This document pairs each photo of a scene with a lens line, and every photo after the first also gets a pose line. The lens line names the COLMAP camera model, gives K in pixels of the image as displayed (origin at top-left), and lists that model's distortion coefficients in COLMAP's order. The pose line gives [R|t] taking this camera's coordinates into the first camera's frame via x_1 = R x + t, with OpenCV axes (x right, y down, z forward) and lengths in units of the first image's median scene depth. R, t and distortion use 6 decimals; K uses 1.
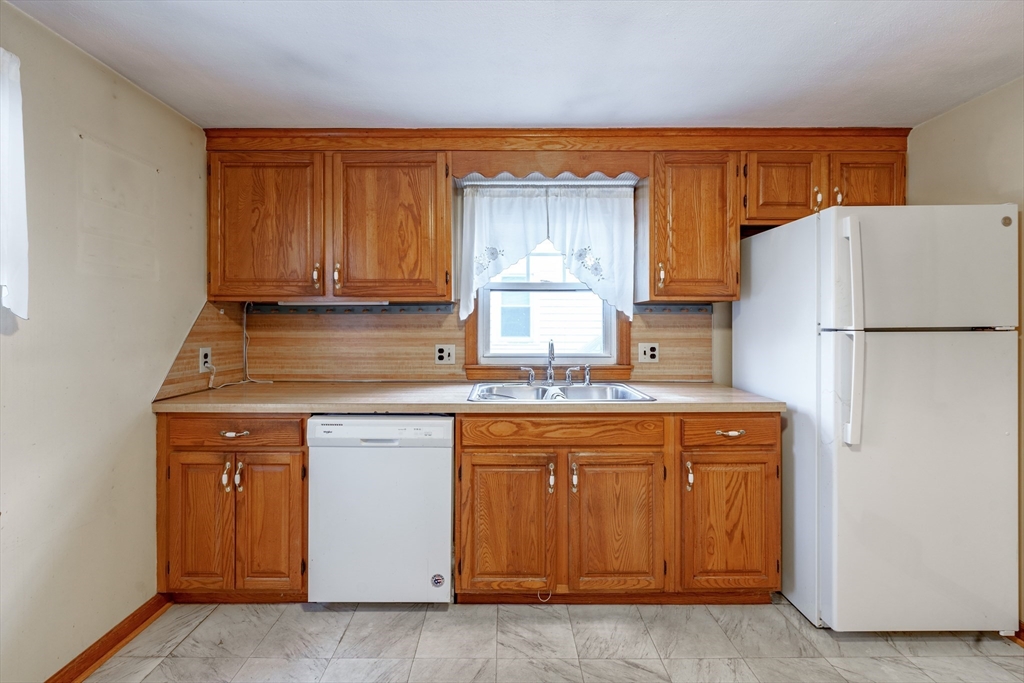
lens RADIAL K [[422.3, 0, 509.4], [0, 422.3, 323.5], [0, 0, 1]] dist [-0.001401, -0.000313]
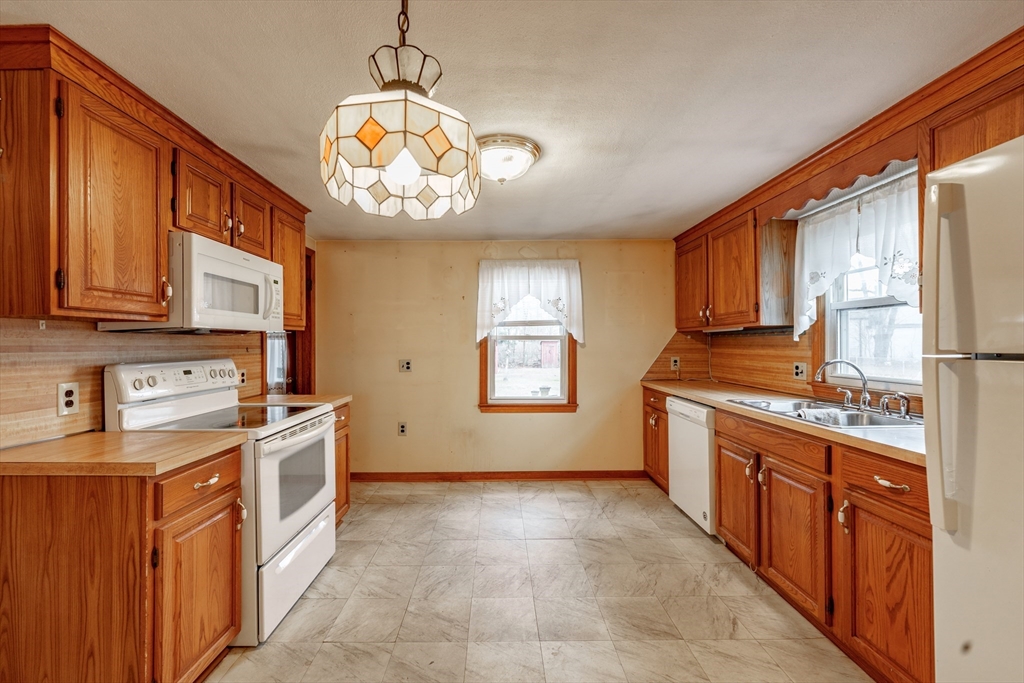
lens RADIAL K [[425.6, 0, 512.0], [0, 425.6, 341.5], [0, 0, 1]] dist [0.000811, 0.000233]
pose [[0.029429, -0.004945, -0.999555, 1.112772], [0.006527, 0.999967, -0.004755, -0.005938], [0.999546, -0.006384, 0.029460, 0.232681]]
